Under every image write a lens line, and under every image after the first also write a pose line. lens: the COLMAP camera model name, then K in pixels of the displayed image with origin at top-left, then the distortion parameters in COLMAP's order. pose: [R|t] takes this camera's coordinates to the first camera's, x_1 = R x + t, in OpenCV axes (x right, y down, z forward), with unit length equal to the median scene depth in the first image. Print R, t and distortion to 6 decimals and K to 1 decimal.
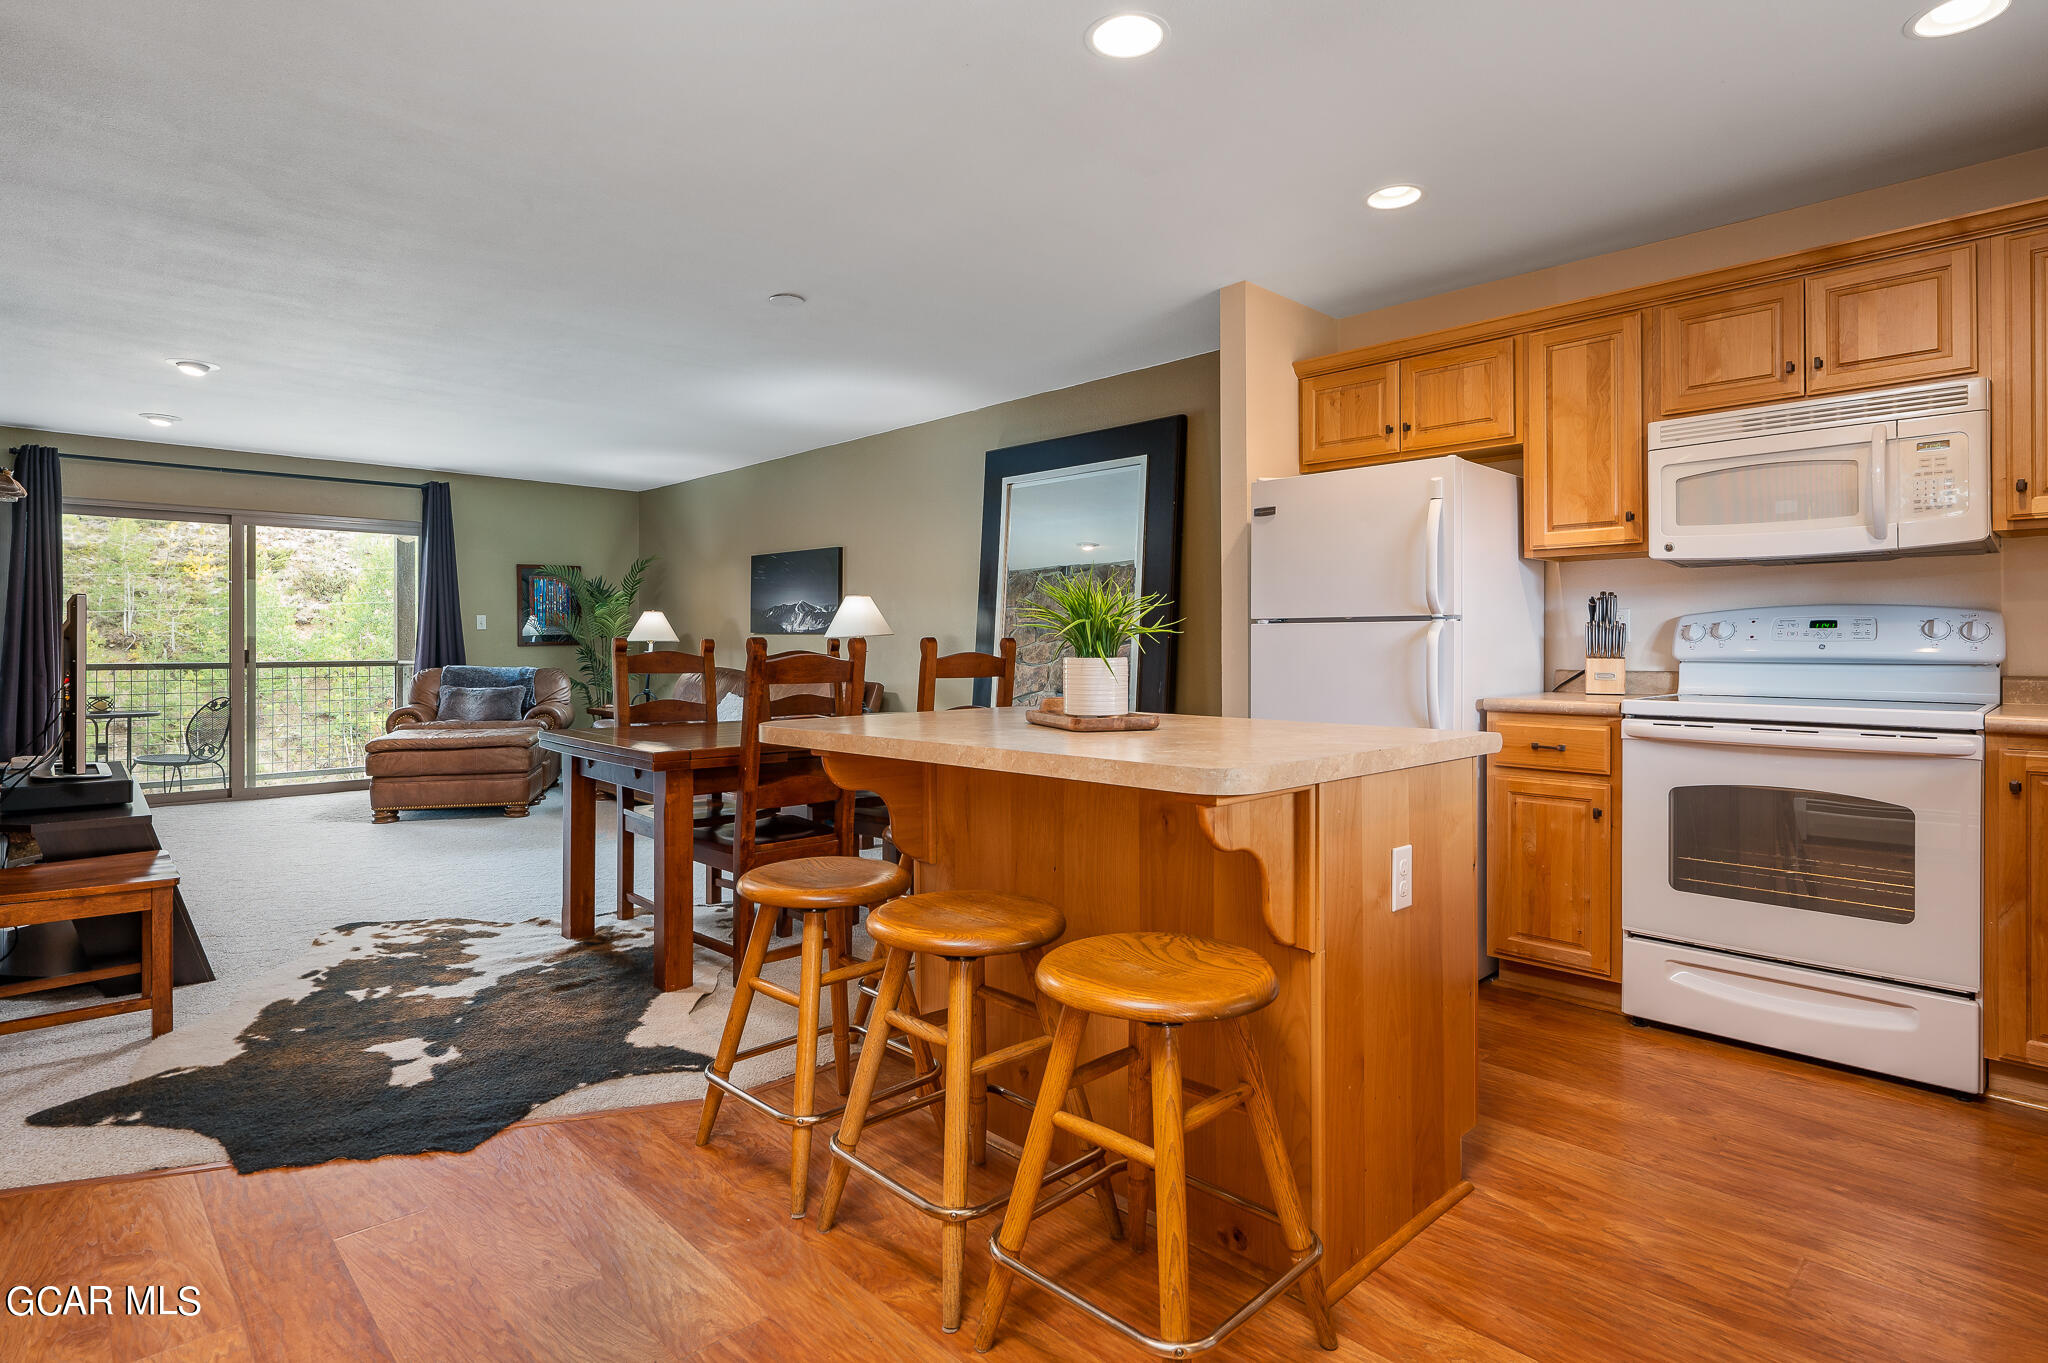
lens RADIAL K [[1052.6, 0, 1039.6], [0, 1052.6, 635.0], [0, 0, 1]] dist [0.000521, -0.001091]
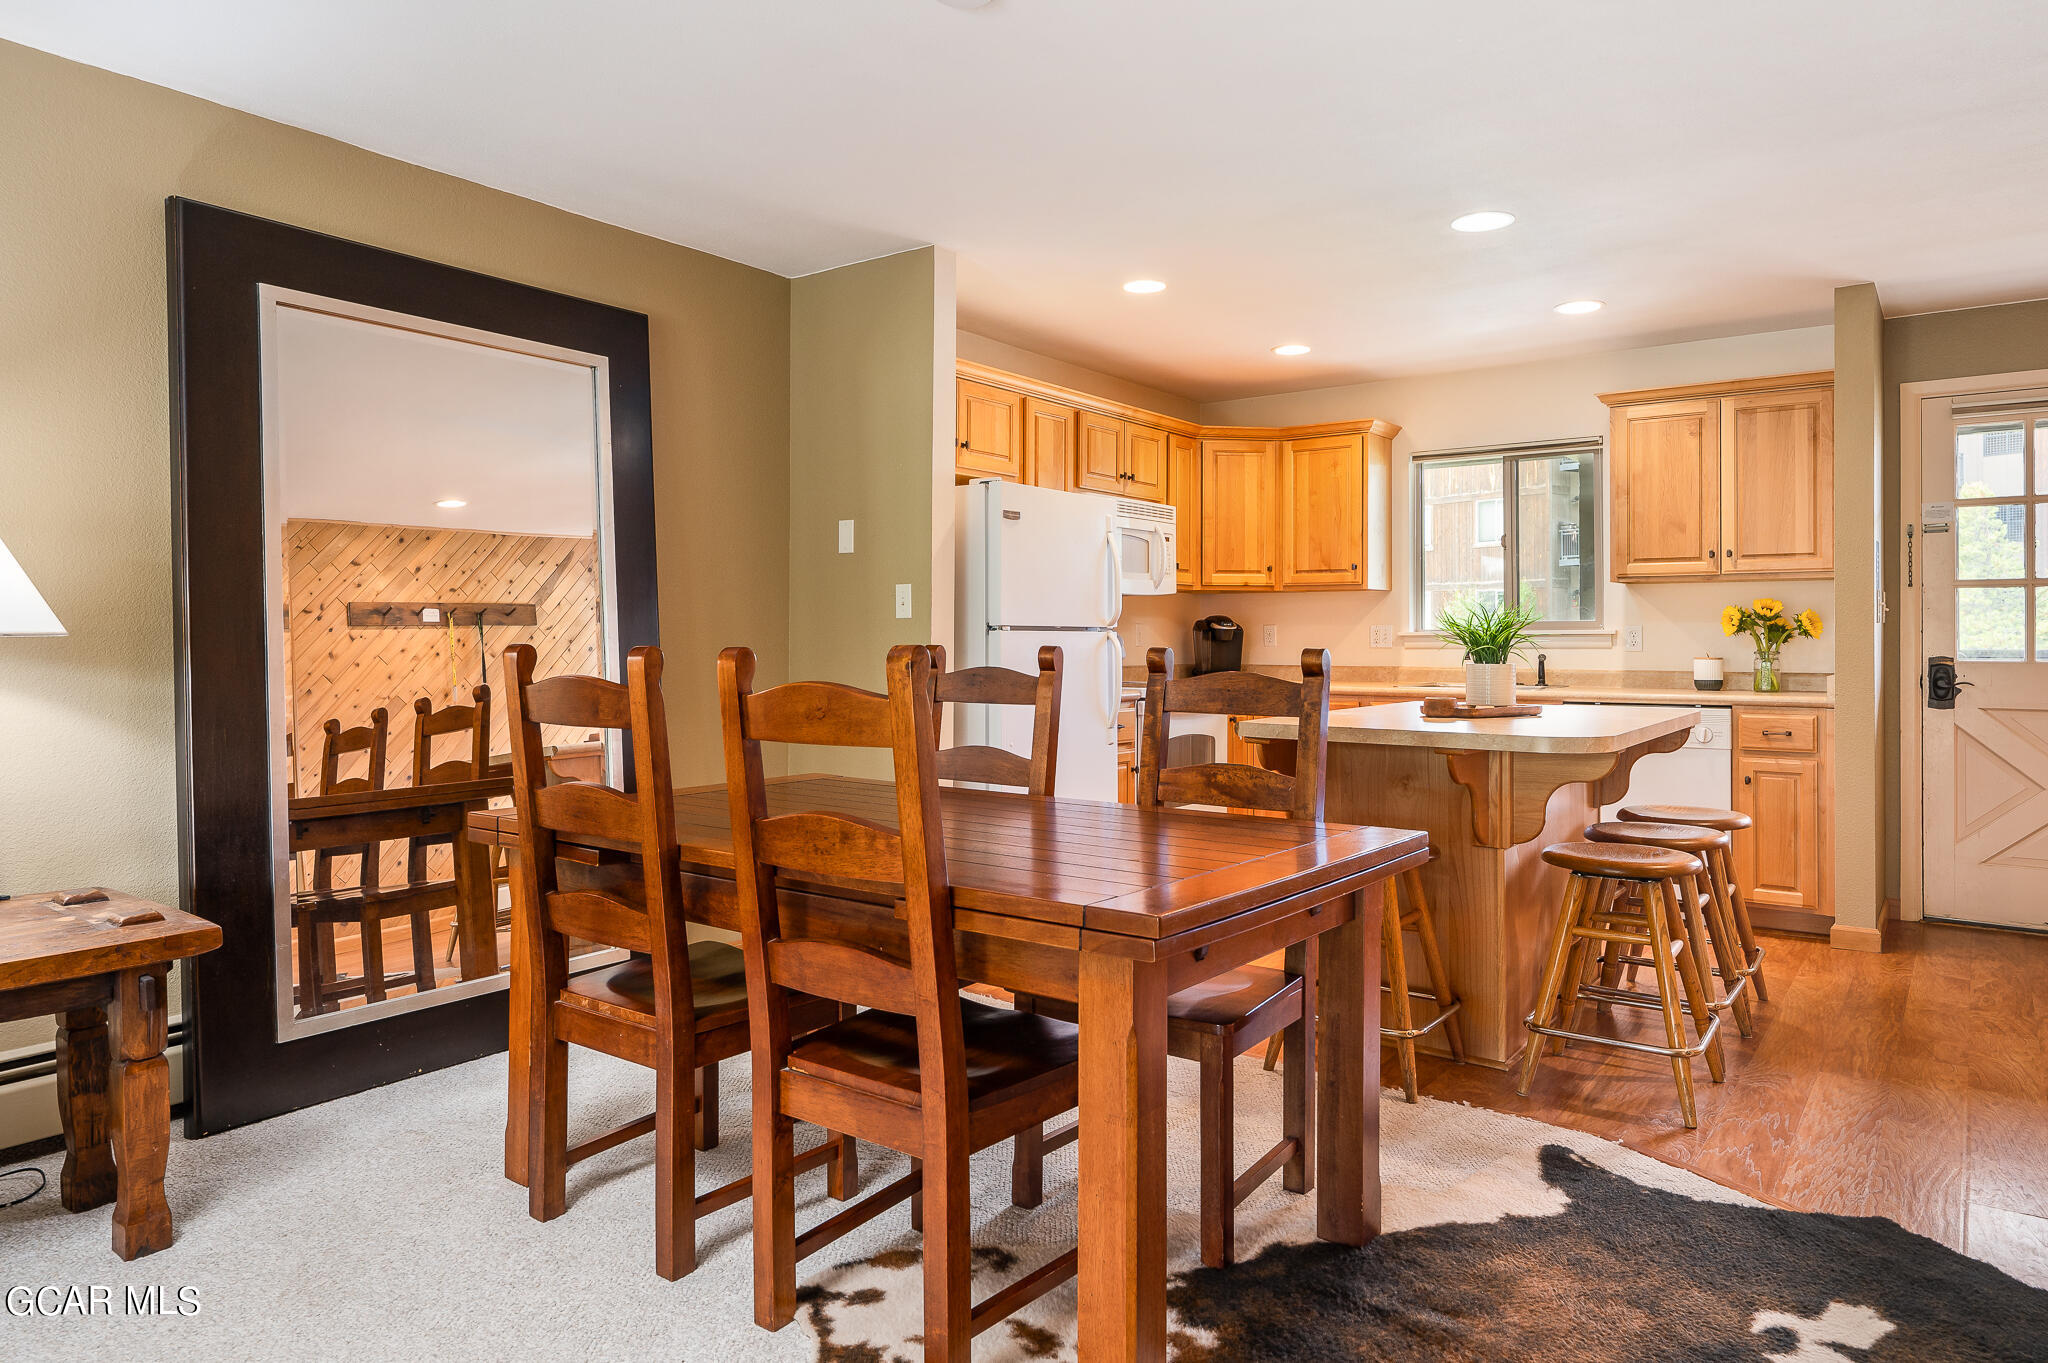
lens RADIAL K [[1218.2, 0, 1031.6], [0, 1218.2, 658.6], [0, 0, 1]] dist [-0.002612, -0.001263]
pose [[-0.130878, -0.005856, 0.991381, -0.913056], [-0.001603, 0.999982, 0.005695, 0.008915], [-0.991397, -0.000844, -0.130885, 1.153374]]
